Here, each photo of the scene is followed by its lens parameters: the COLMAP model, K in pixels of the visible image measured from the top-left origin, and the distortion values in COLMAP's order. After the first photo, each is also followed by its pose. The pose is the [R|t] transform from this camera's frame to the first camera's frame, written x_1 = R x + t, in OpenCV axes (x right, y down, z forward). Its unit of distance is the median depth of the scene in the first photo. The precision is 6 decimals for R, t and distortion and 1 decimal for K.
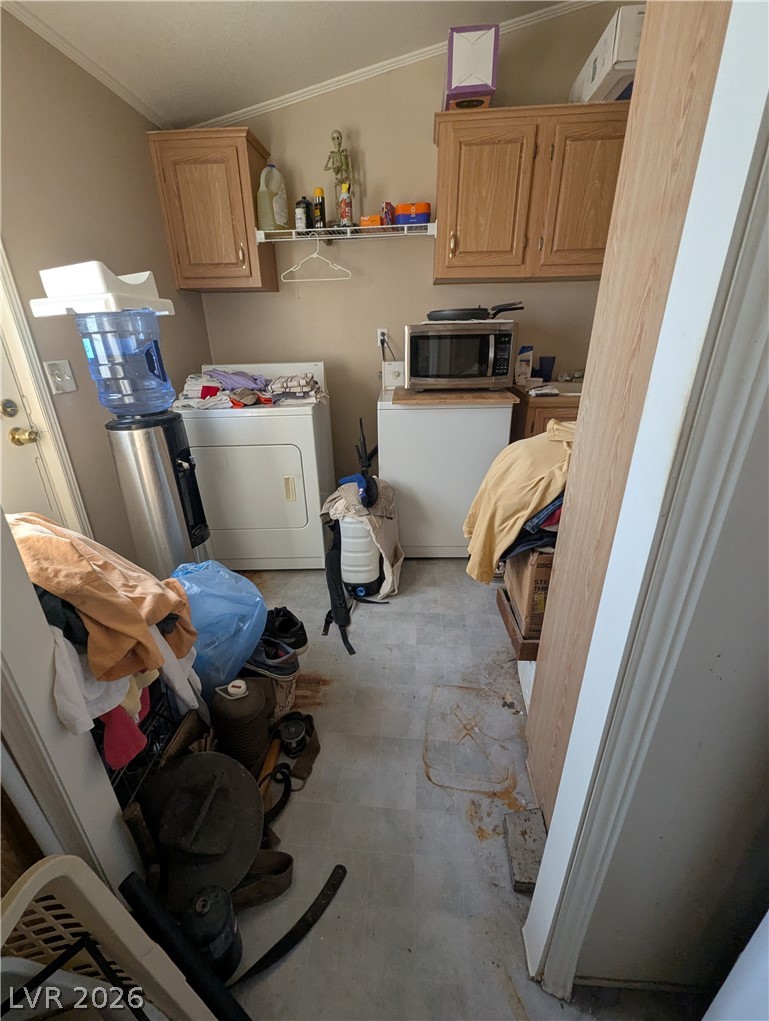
lens RADIAL K [[423.8, 0, 375.5], [0, 423.8, 515.2], [0, 0, 1]] dist [0.002296, -0.001735]
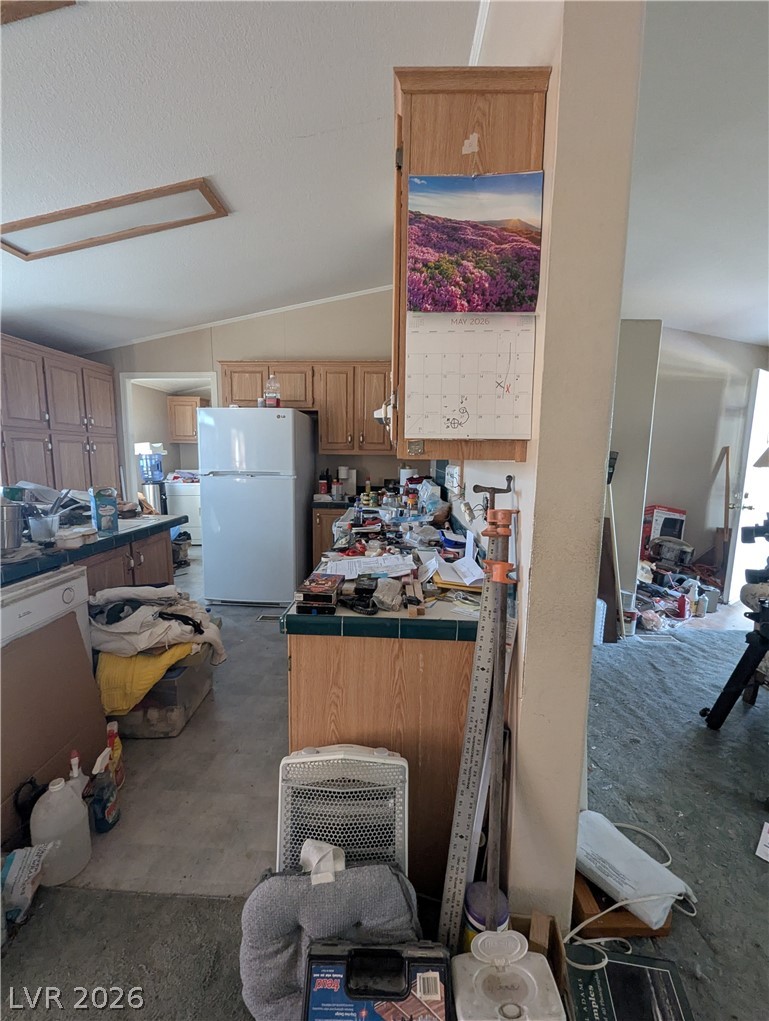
lens RADIAL K [[423.8, 0, 379.2], [0, 423.8, 512.1], [0, 0, 1]] dist [0.002296, -0.001735]
pose [[0.998514, 0.023241, 0.049286, 1.117571], [-0.008927, 0.962029, -0.272801, 0.927971], [-0.053755, 0.271956, 0.960807, -2.338231]]
